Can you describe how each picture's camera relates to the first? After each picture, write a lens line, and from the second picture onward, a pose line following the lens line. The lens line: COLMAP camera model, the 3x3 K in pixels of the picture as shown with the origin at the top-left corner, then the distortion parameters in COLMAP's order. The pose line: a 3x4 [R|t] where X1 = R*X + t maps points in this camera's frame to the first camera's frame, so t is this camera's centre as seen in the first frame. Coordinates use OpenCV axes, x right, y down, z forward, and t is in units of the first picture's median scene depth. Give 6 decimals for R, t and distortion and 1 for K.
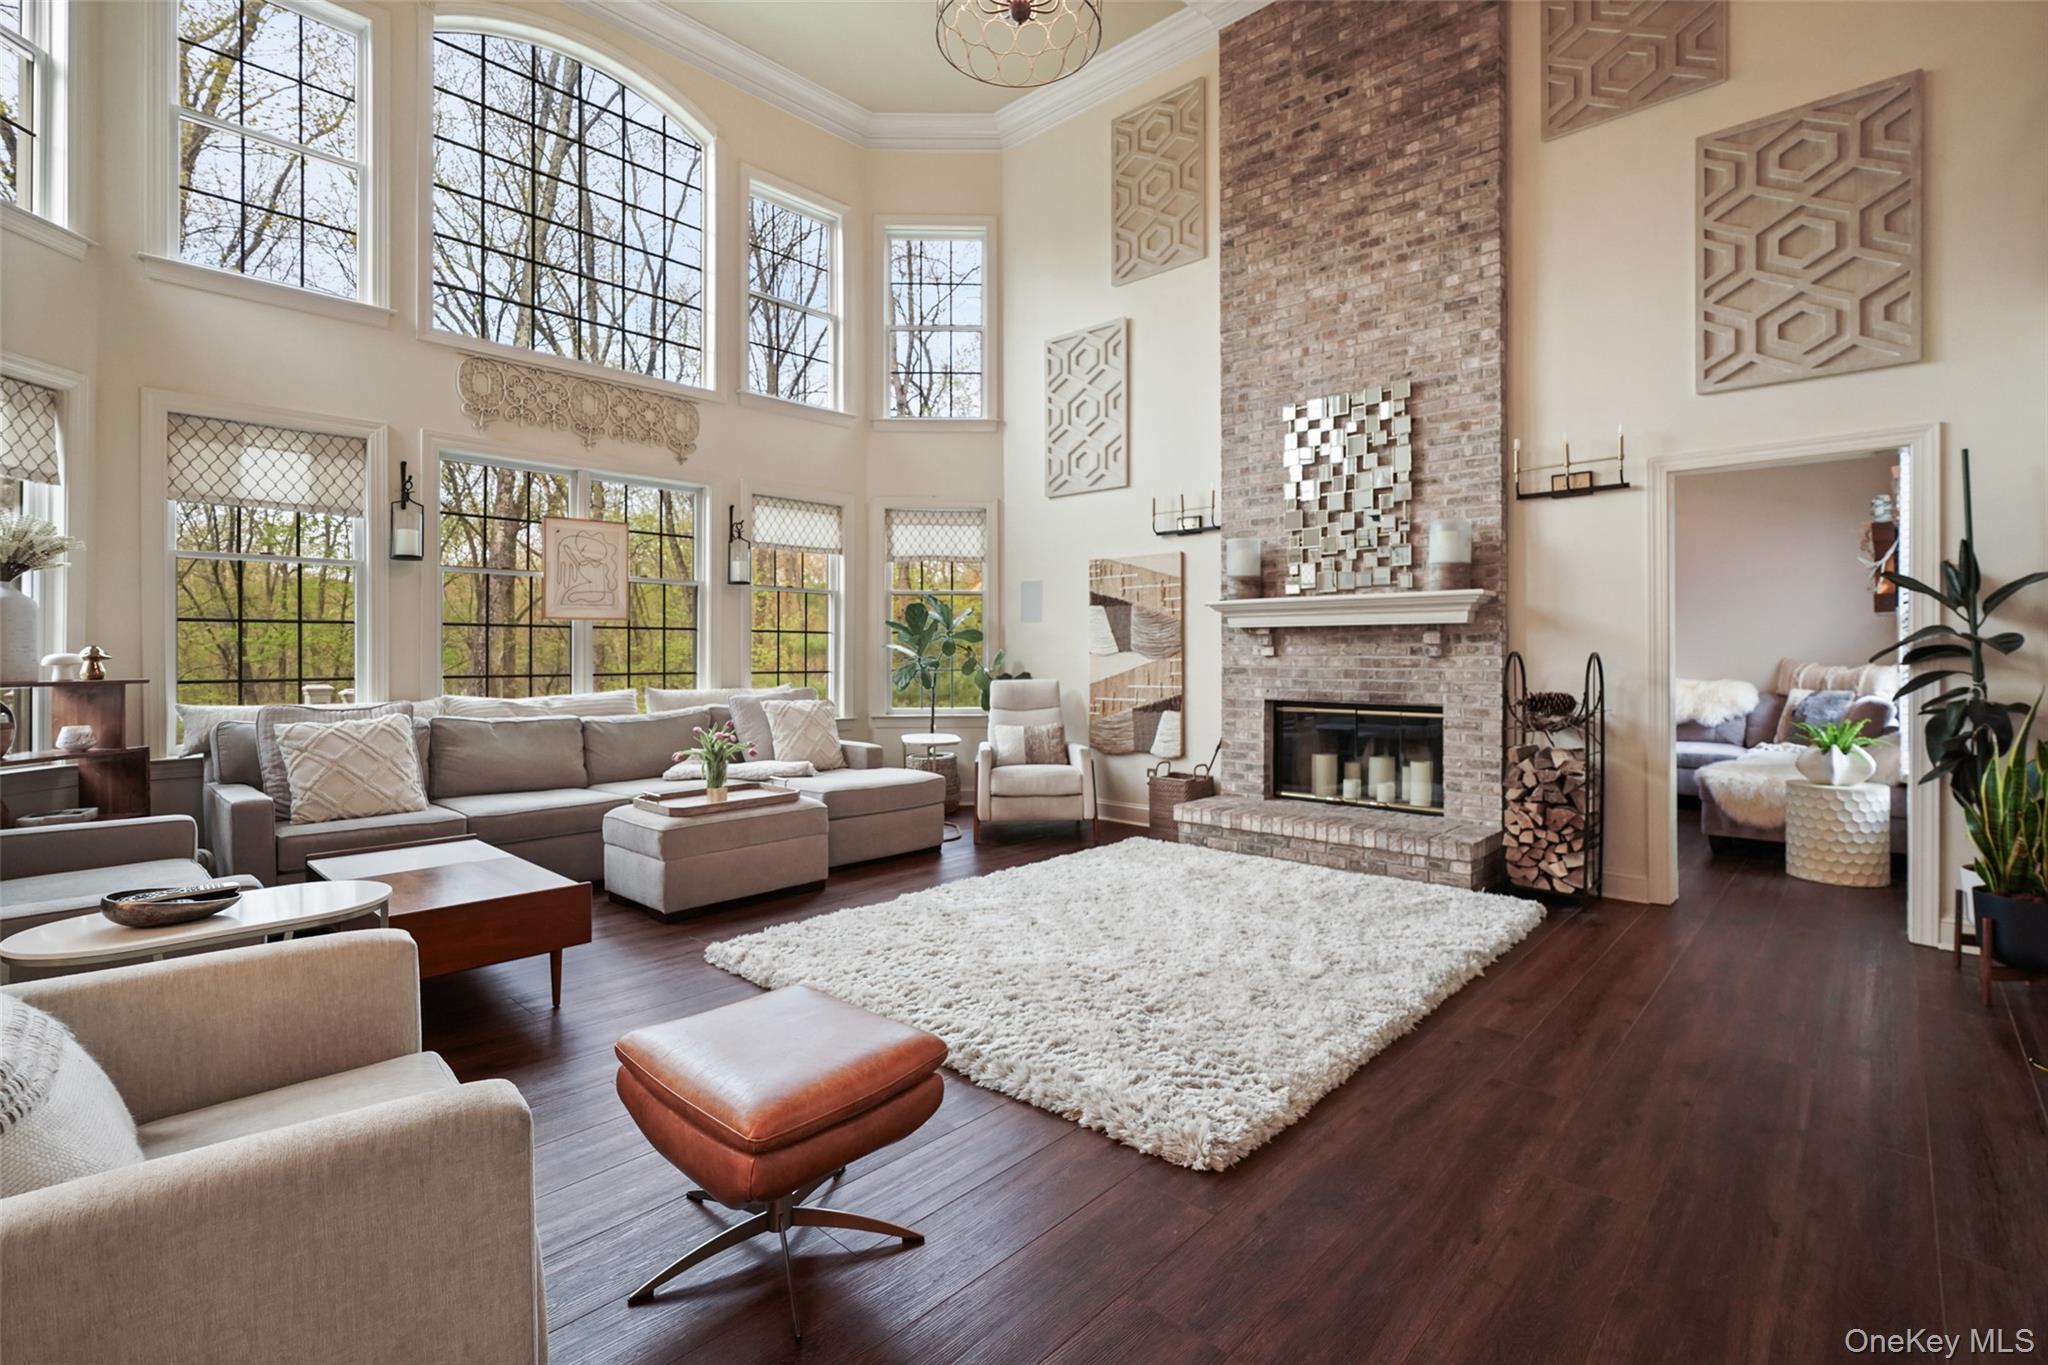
lens RADIAL K [[927.5, 0, 1015.8], [0, 927.5, 649.5], [0, 0, 1]] dist [-0.010388, 0.005237]
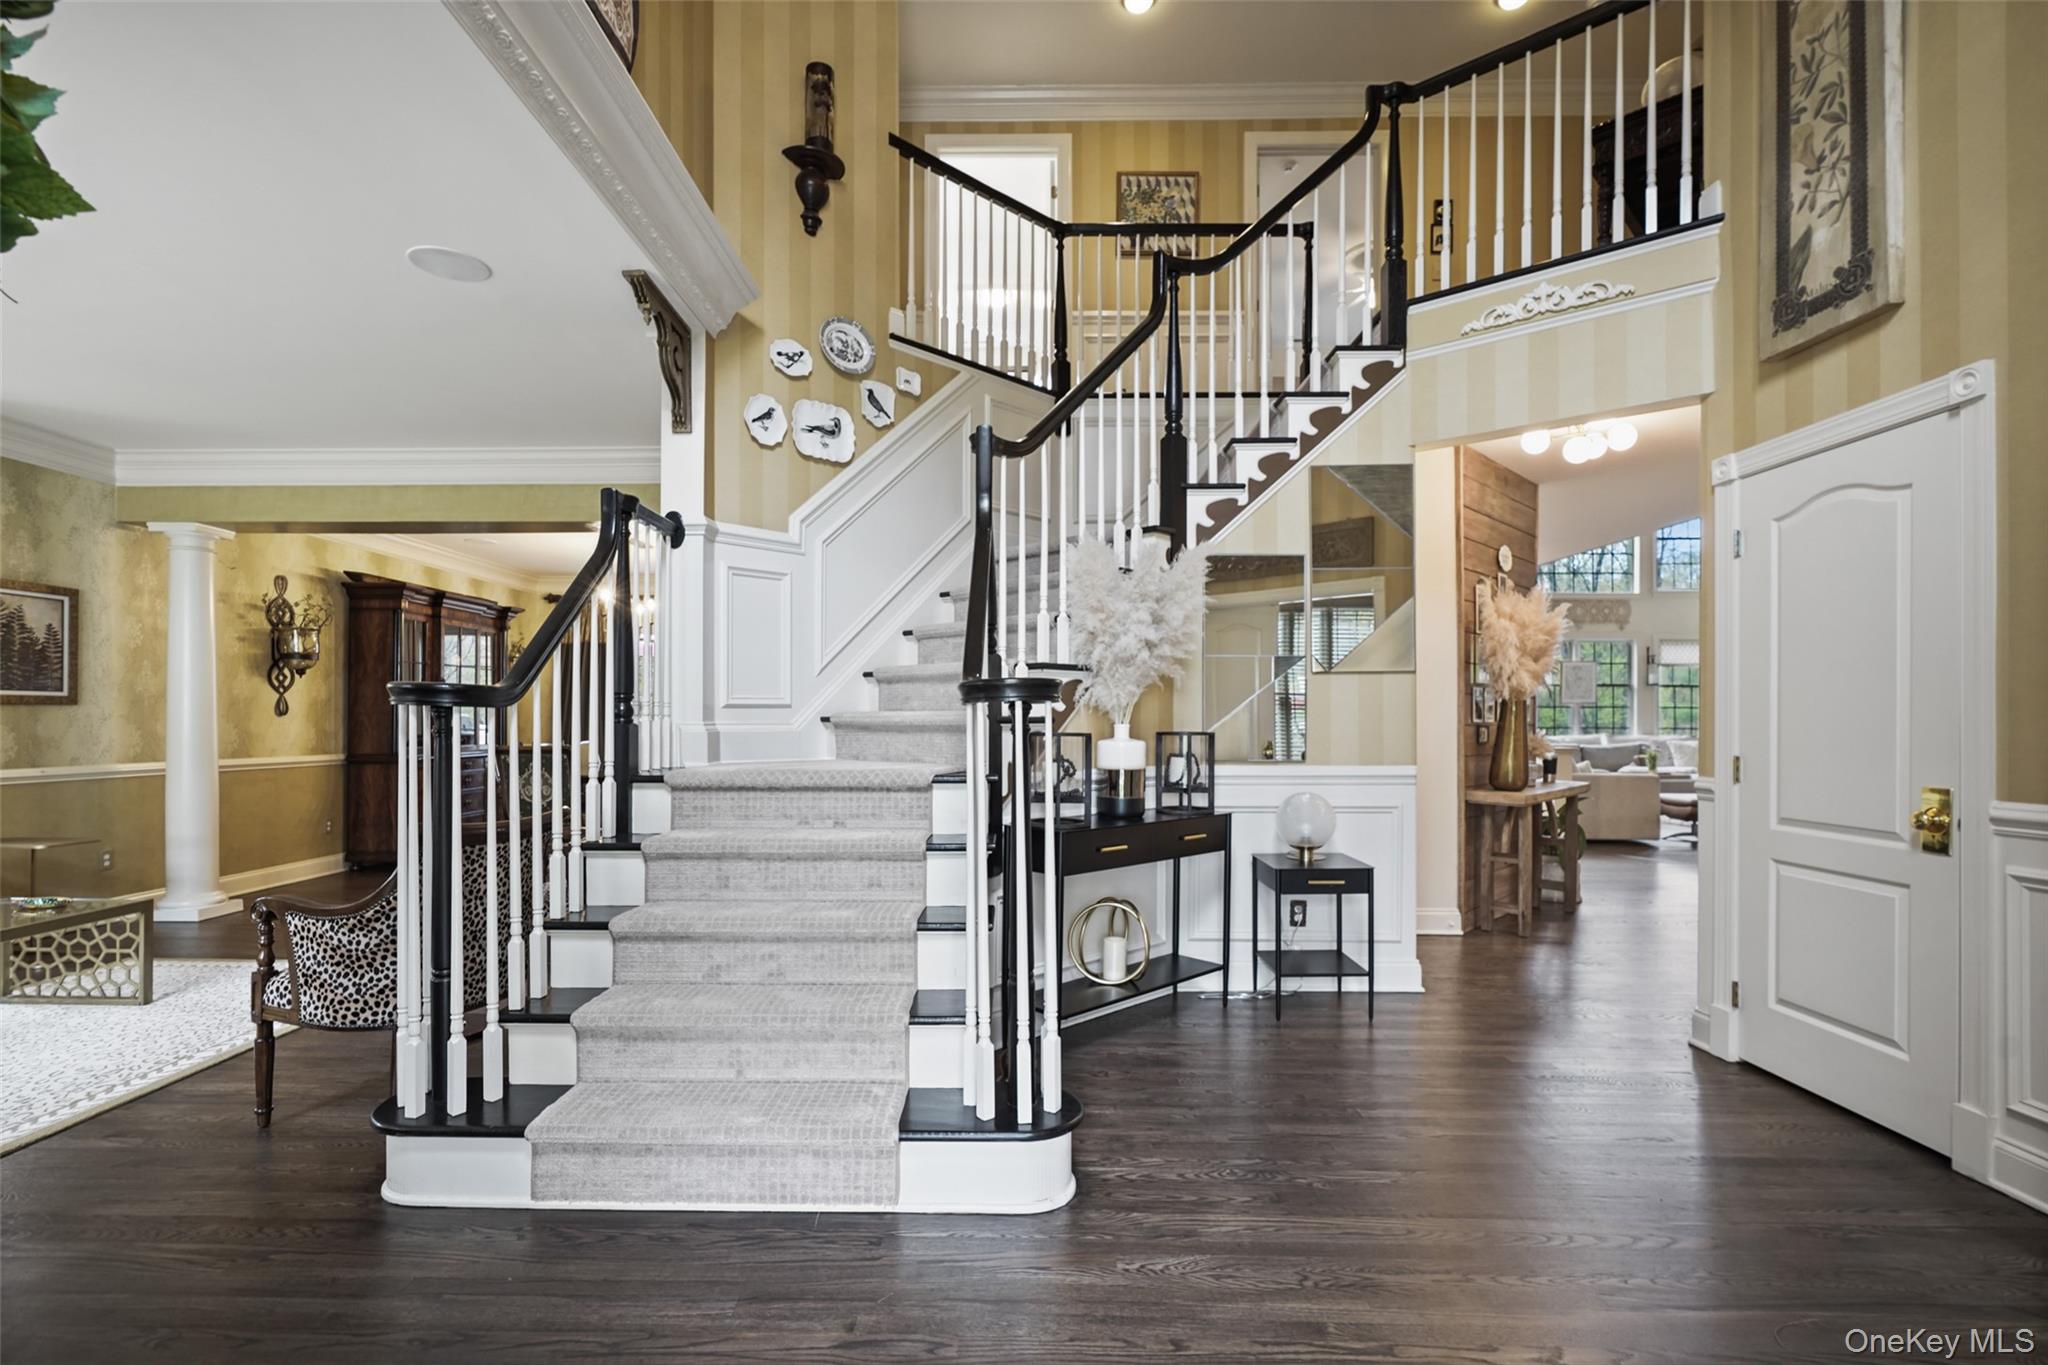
lens RADIAL K [[927.5, 0, 996.0], [0, 927.5, 717.0], [0, 0, 1]] dist [-0.010388, 0.005237]
pose [[0.668197, -0.001694, -0.743983, 0.306116], [0.000799, 0.999998, -0.001558, 0.003177], [0.743984, 0.000446, 0.668197, -1.760826]]
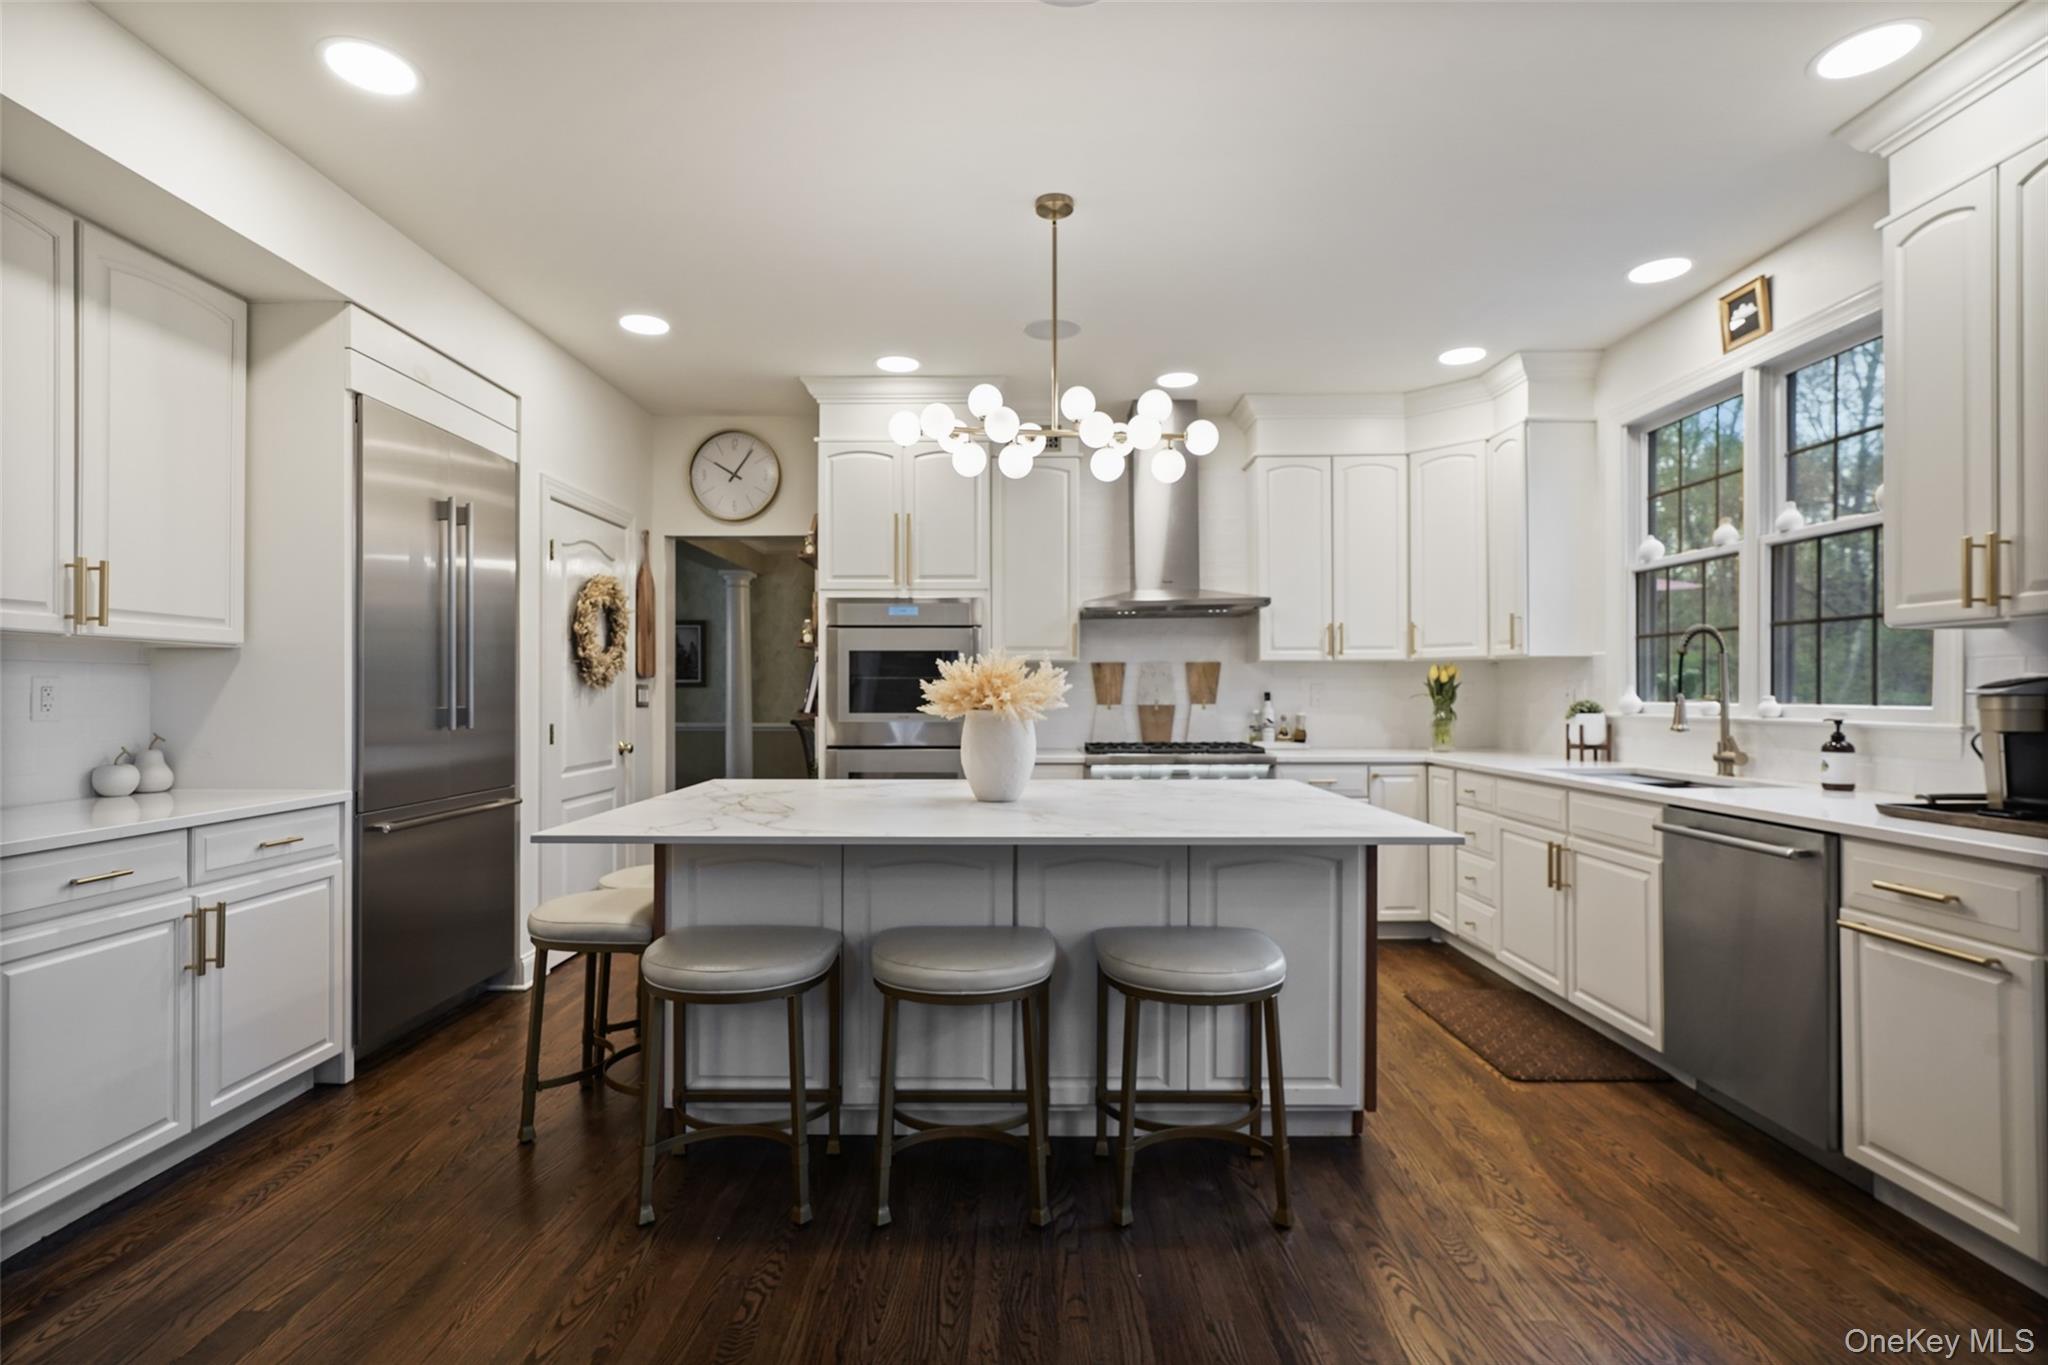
lens RADIAL K [[971.5, 0, 1011.3], [0, 971.5, 690.6], [0, 0, 1]] dist [-0.010290, 0.004011]
pose [[-0.734574, -0.000698, -0.678528, -0.271354], [0.002907, 0.999987, -0.004176, 0.002777], [0.678522, -0.005040, -0.734563, -0.192776]]
